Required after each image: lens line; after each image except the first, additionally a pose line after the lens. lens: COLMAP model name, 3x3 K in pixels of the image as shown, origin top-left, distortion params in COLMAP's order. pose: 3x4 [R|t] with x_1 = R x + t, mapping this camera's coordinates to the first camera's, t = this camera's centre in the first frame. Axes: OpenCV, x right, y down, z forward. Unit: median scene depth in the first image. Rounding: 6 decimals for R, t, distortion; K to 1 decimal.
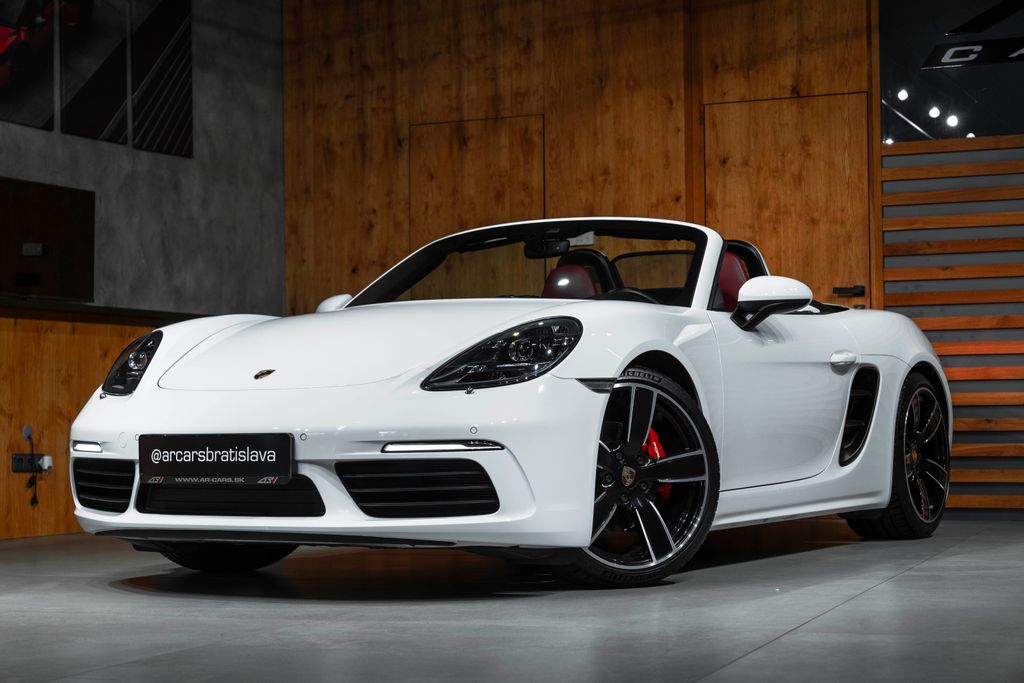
lens RADIAL K [[2005.8, 0, 514.6], [0, 2005.8, 361.4], [0, 0, 1]] dist [0.022239, 0.000000]
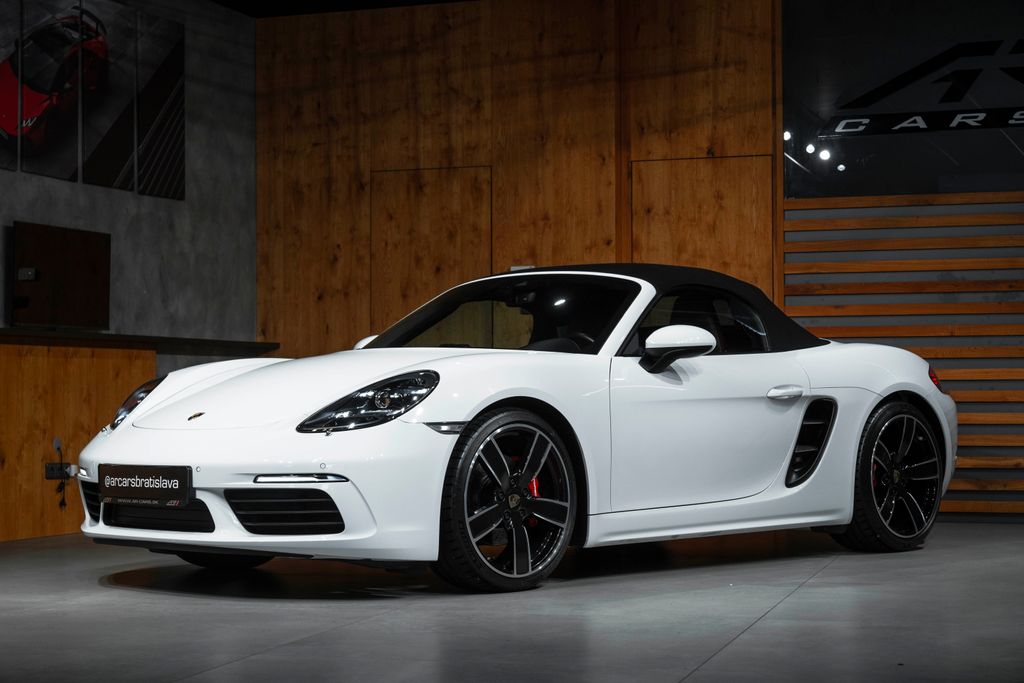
lens RADIAL K [[2005.8, 0, 520.9], [0, 2005.8, 345.1], [0, 0, 1]] dist [0.022239, 0.000000]
pose [[0.996836, 0.008822, 0.078994, -0.059978], [-0.008969, 0.999959, 0.001505, -0.022748], [-0.078977, -0.002209, 0.996874, -0.151305]]
